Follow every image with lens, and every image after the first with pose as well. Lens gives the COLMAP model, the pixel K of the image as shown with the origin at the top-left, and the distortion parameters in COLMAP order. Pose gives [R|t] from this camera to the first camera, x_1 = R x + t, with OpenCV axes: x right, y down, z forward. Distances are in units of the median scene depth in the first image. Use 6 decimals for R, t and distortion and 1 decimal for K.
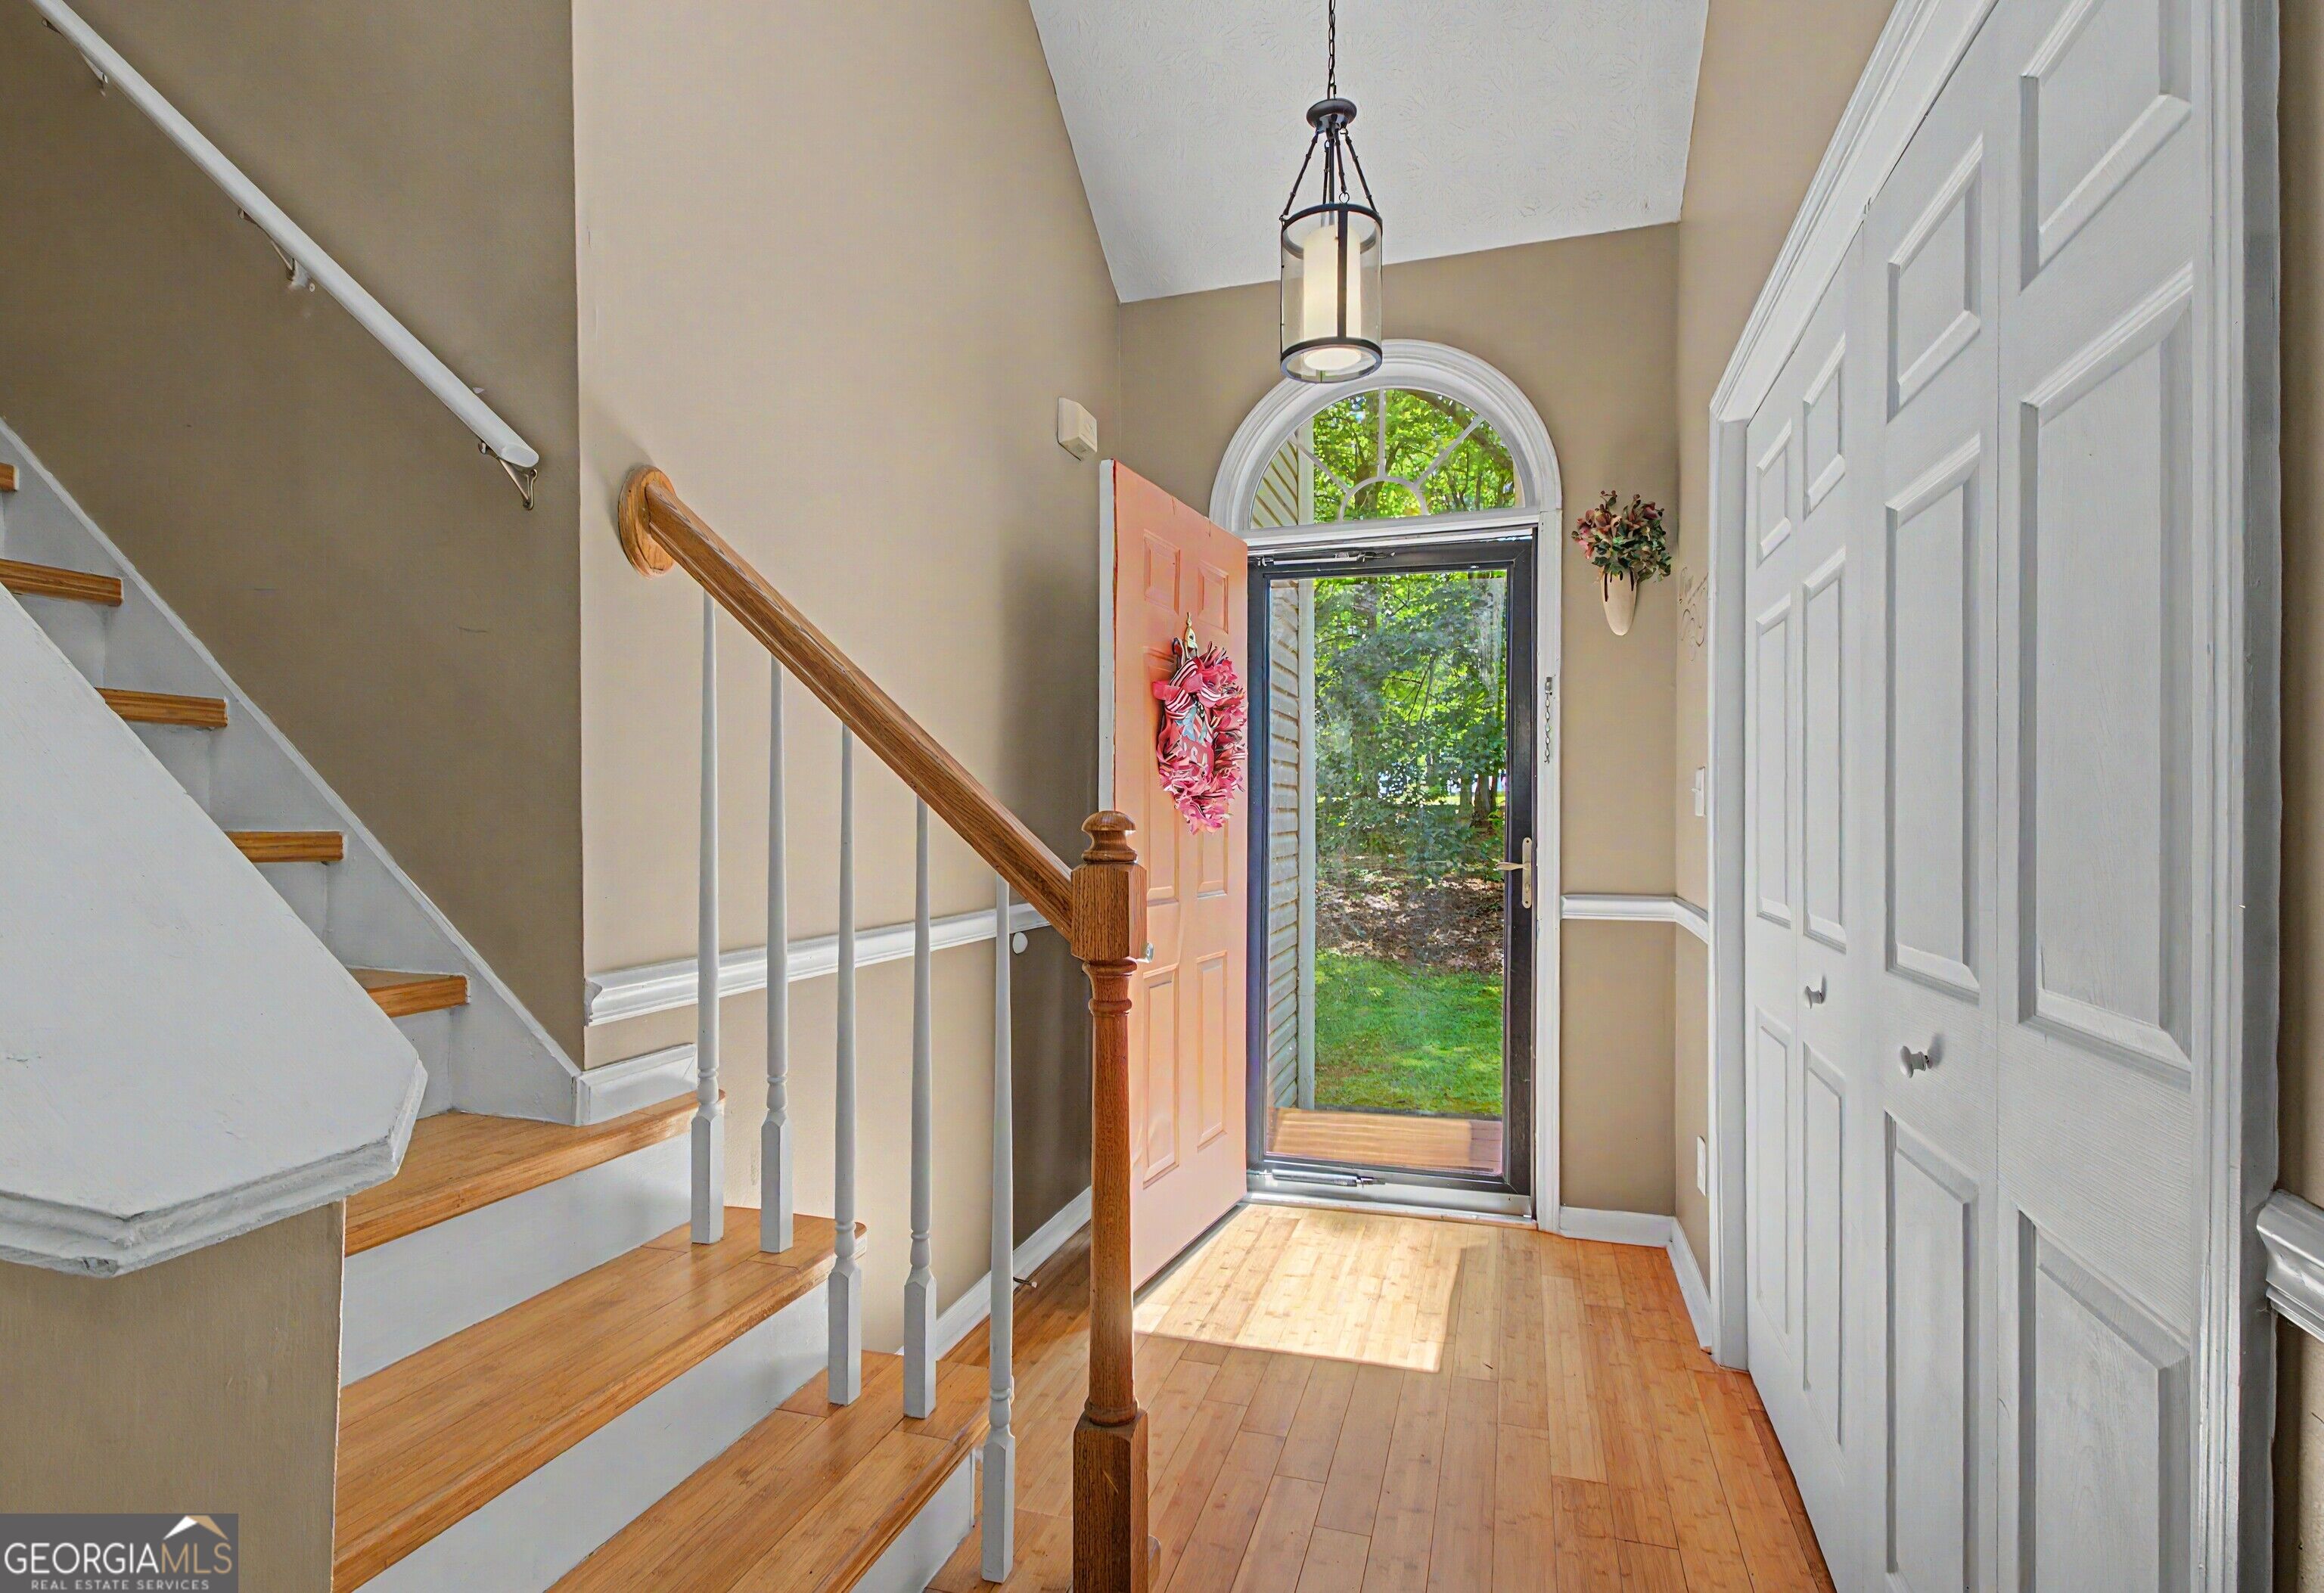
lens RADIAL K [[1076.5, 0, 1159.0], [0, 1076.5, 811.3], [0, 0, 1]] dist [-0.004870, -0.000565]
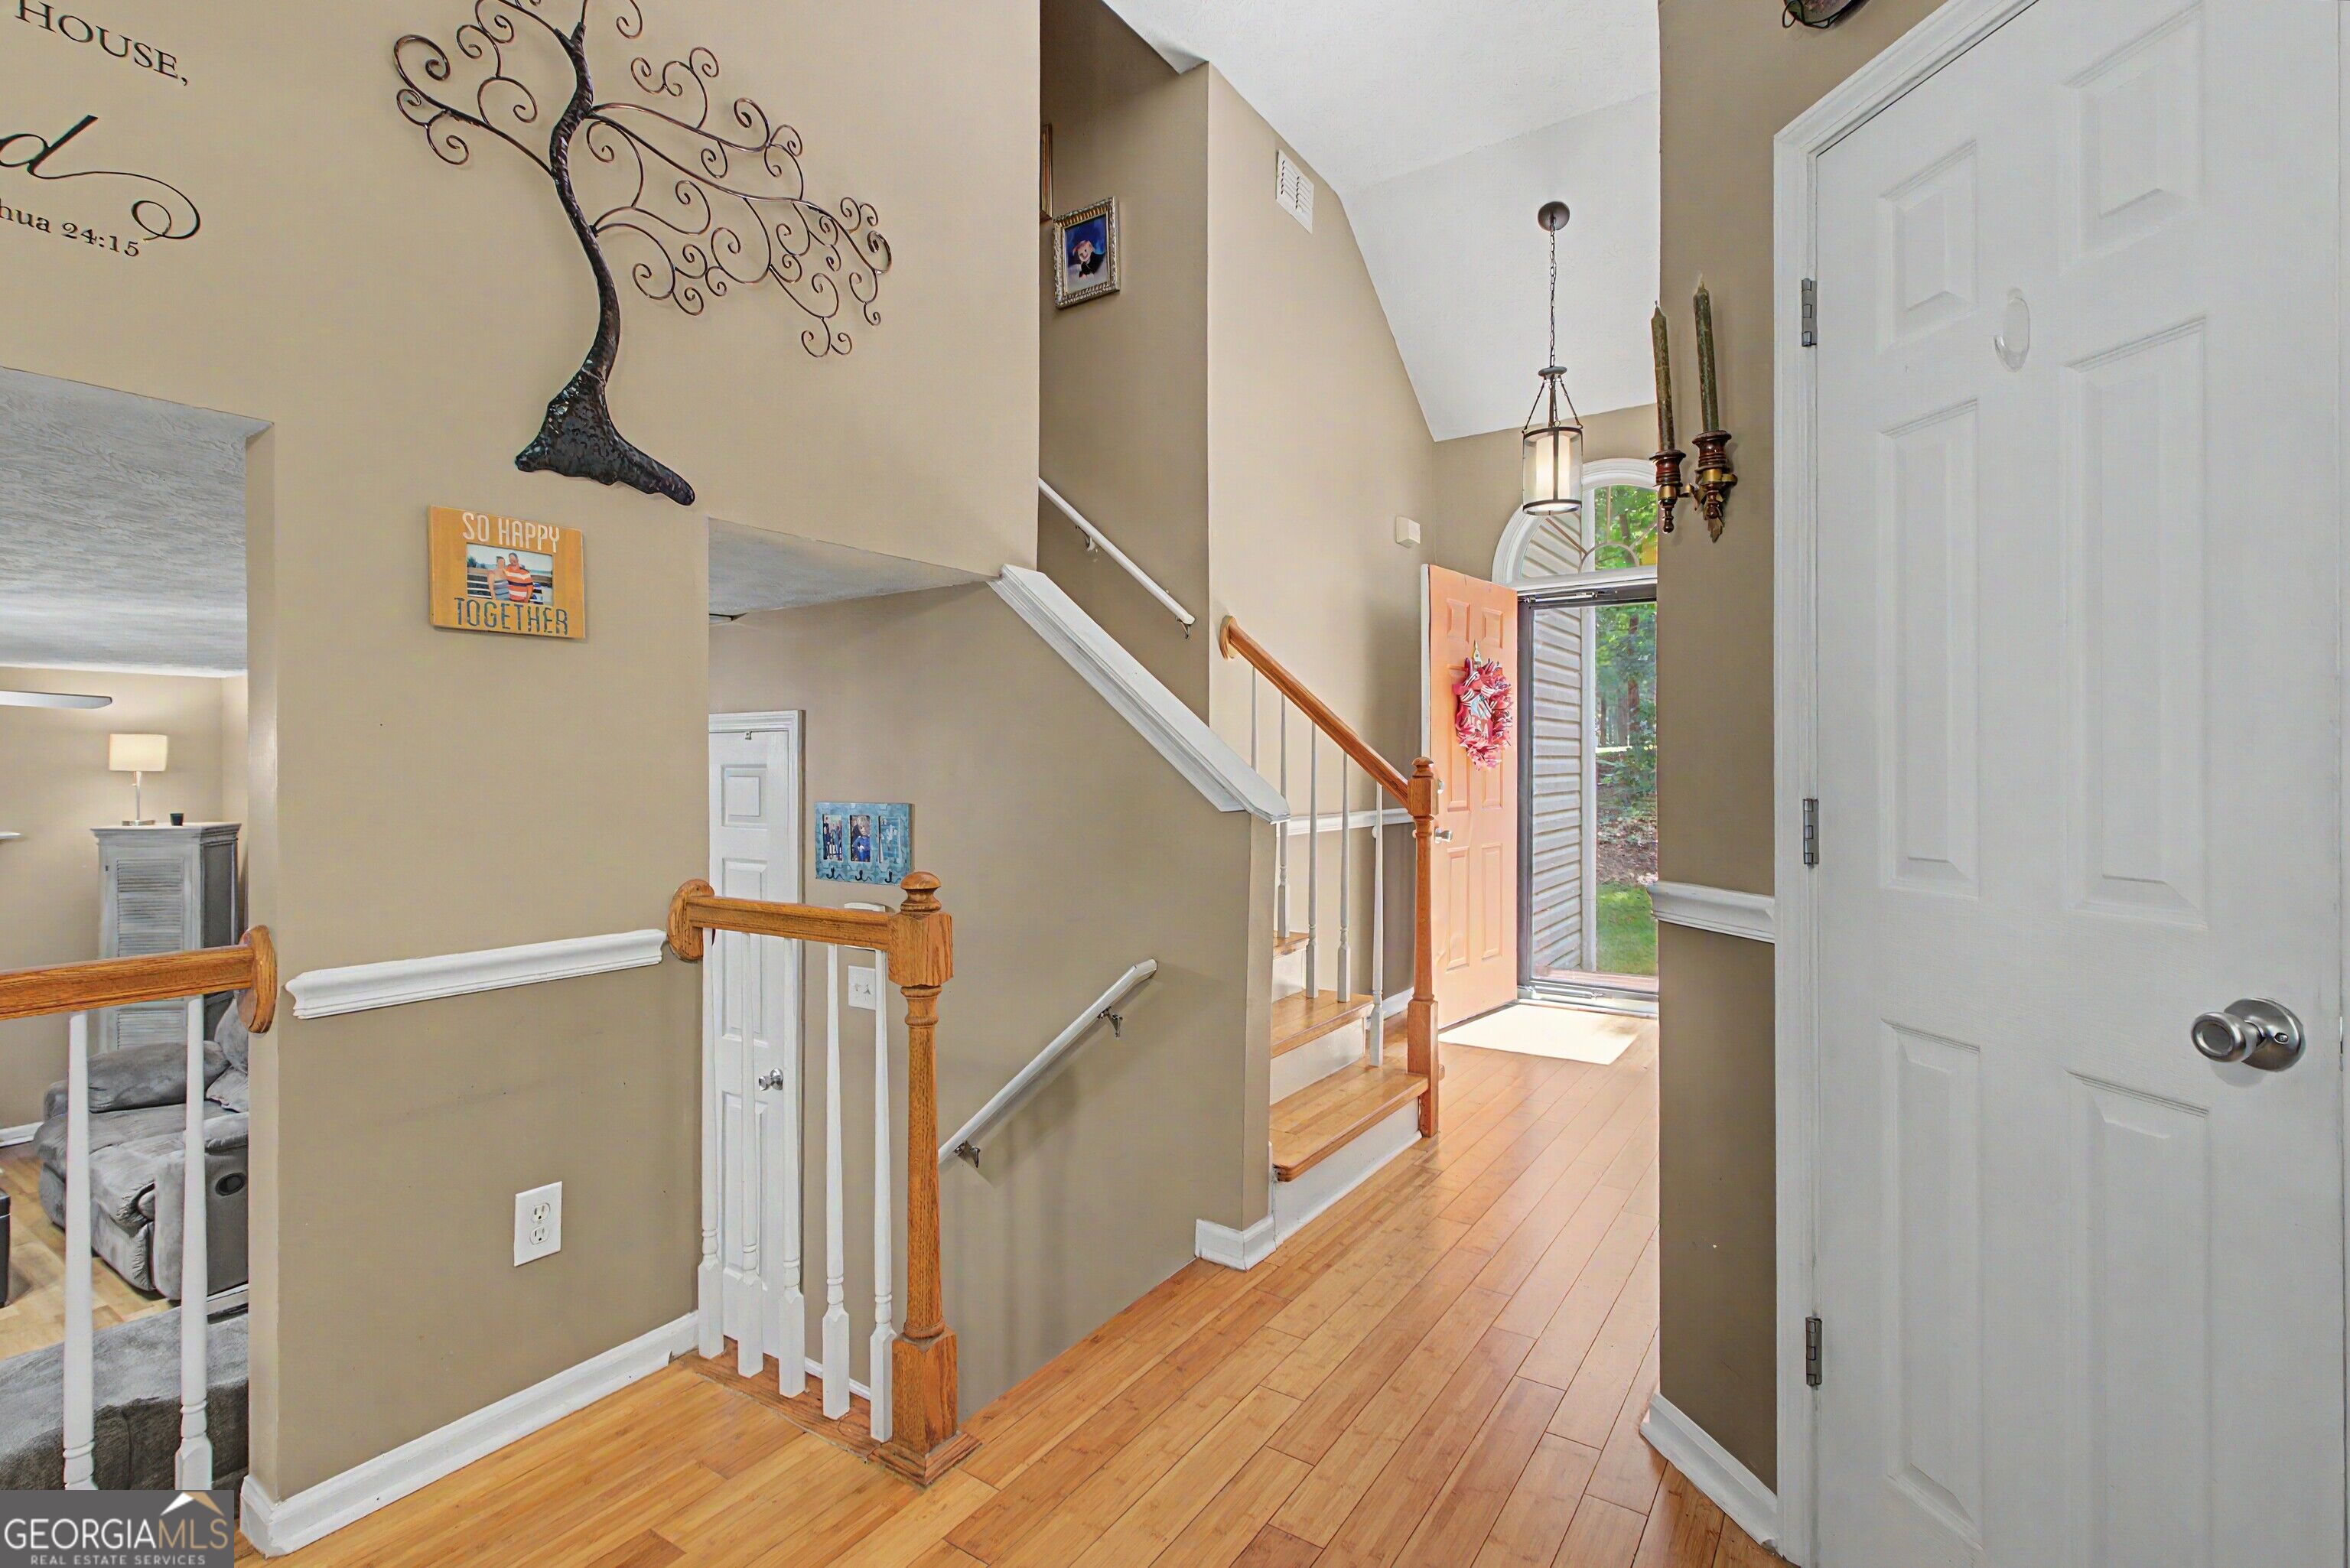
lens RADIAL K [[1113.7, 0, 1170.4], [0, 1113.7, 765.0], [0, 0, 1]] dist [0.003558, 0.000930]
pose [[0.960069, -0.000365, -0.279763, 0.067341], [0.001285, 0.999994, 0.003104, 0.005221], [0.279760, -0.003340, 0.960064, -0.975050]]
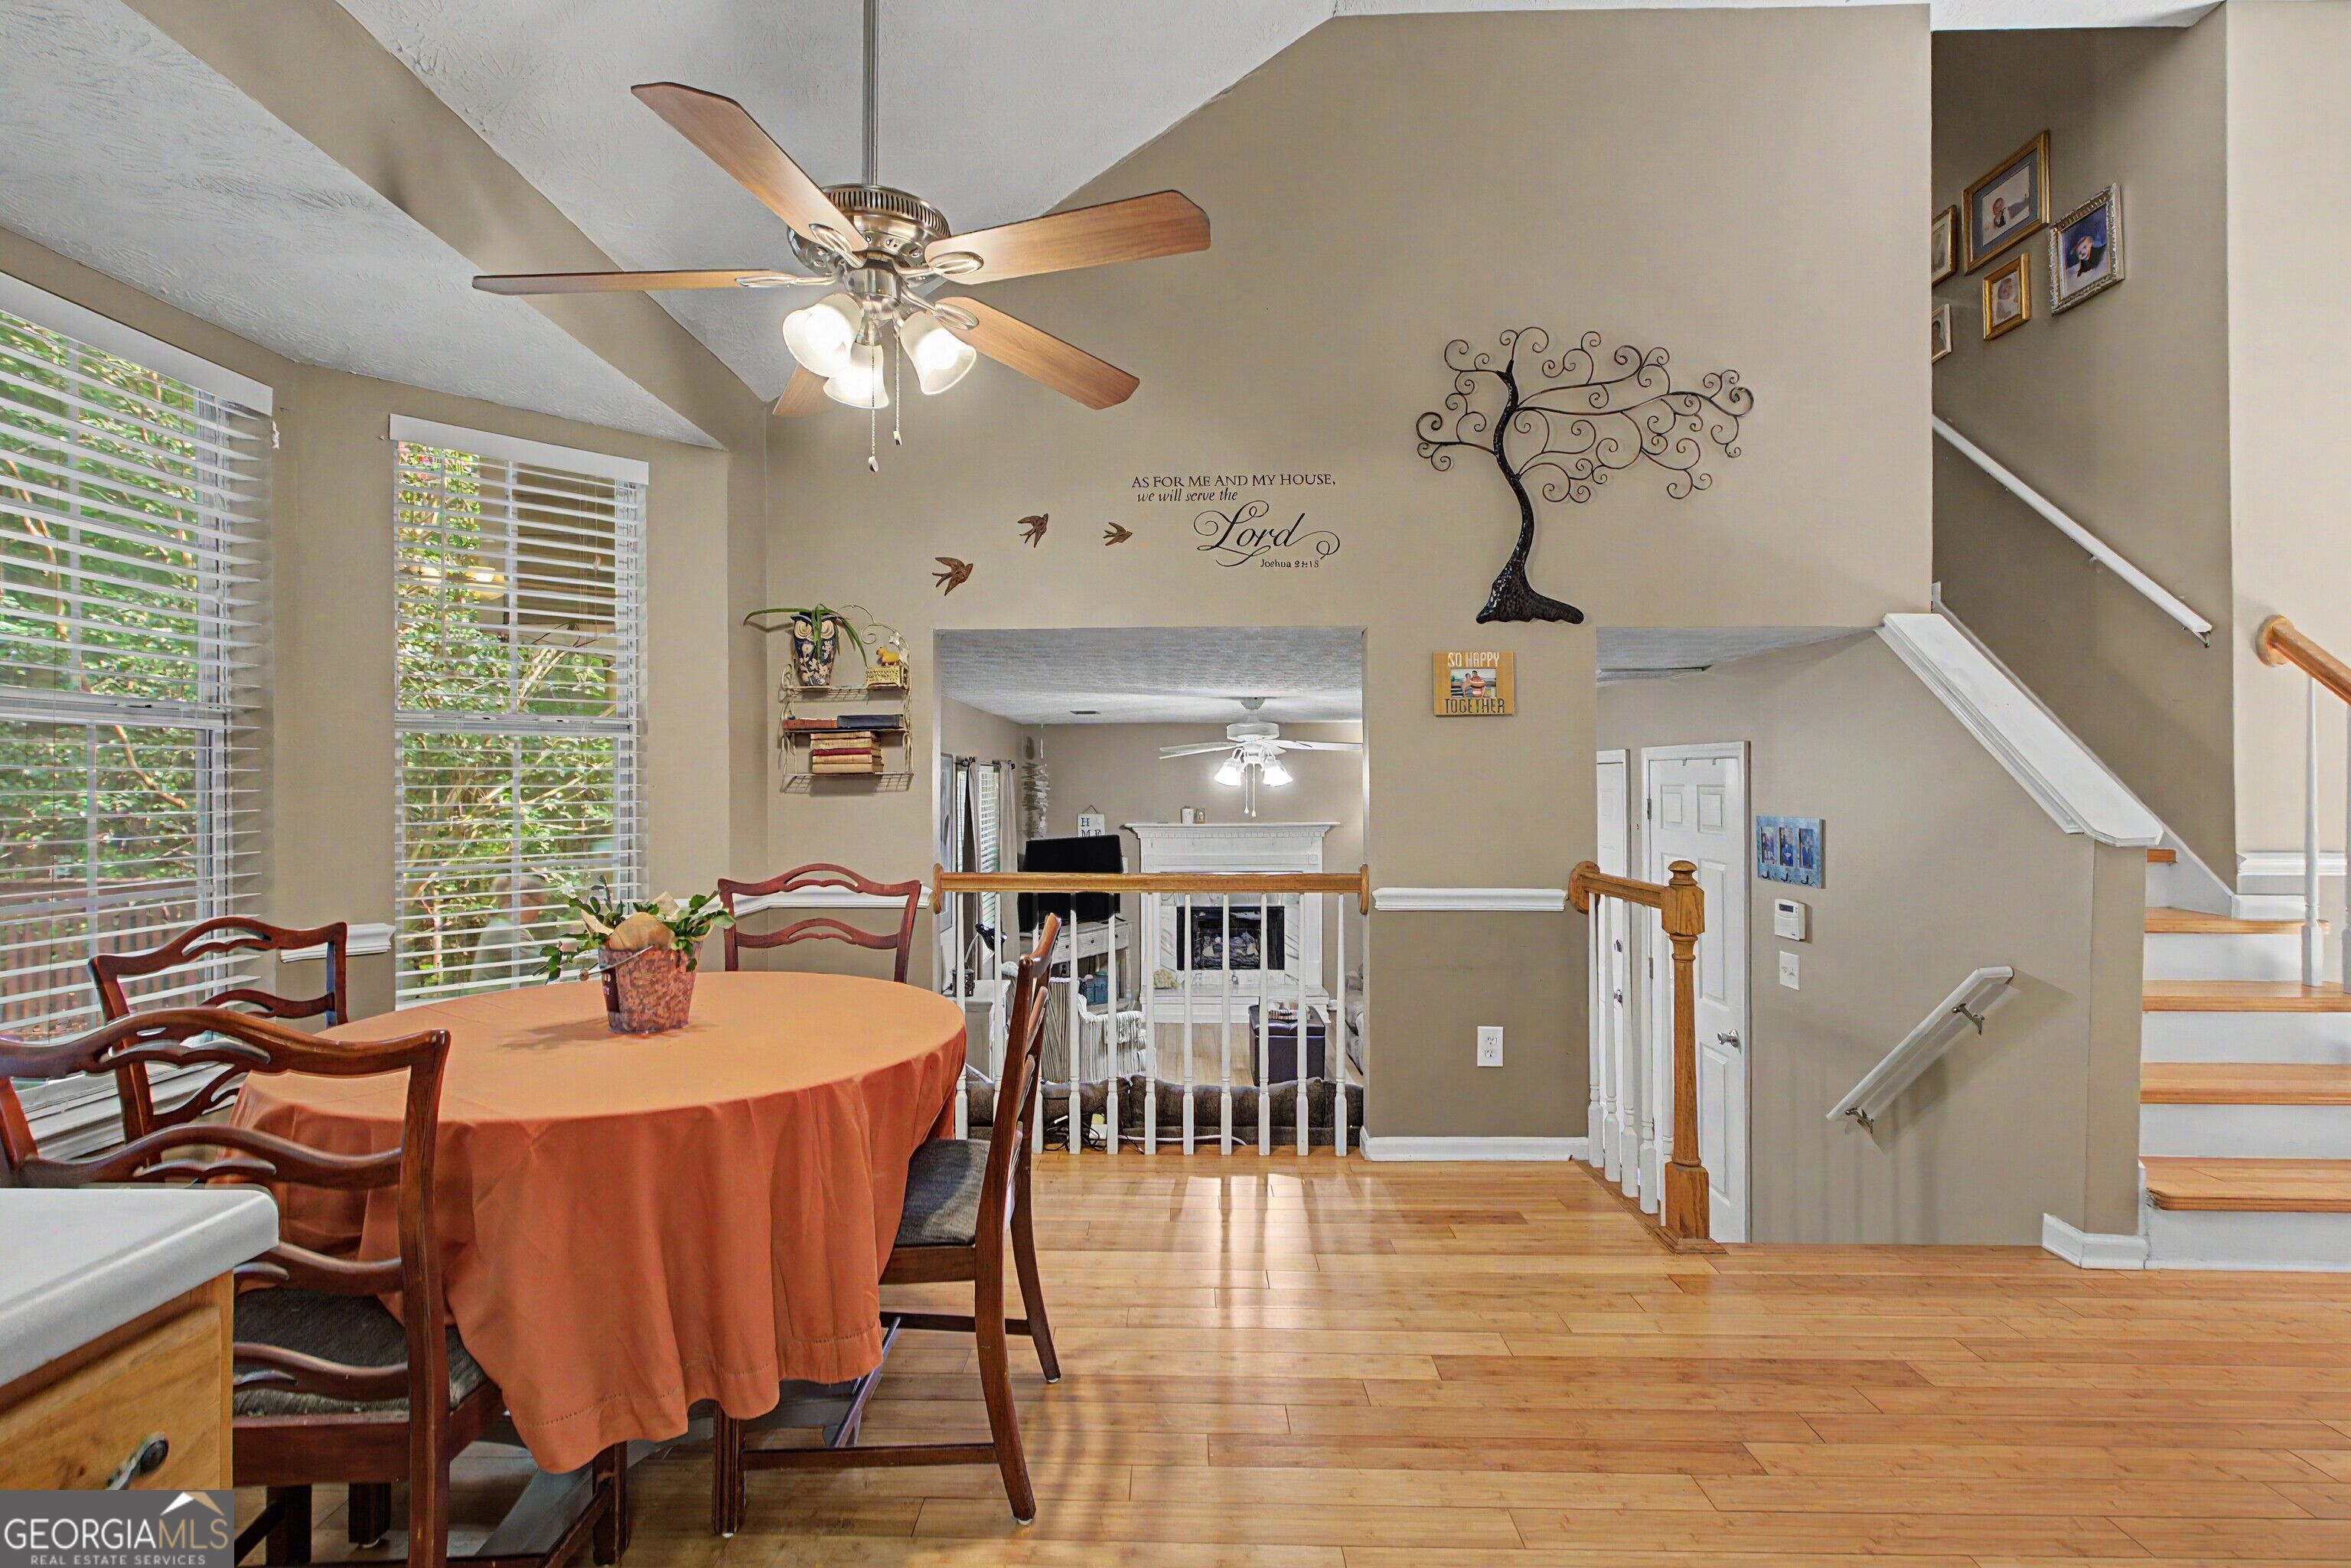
lens RADIAL K [[1114.2, 0, 1173.3], [0, 1114.2, 783.7], [0, 0, 1]] dist [0.003558, 0.000930]
pose [[0.311646, 0.002741, -0.950194, 0.624091], [0.003446, 0.999986, 0.004015, -0.004897], [0.950192, -0.004525, 0.311632, -1.155293]]
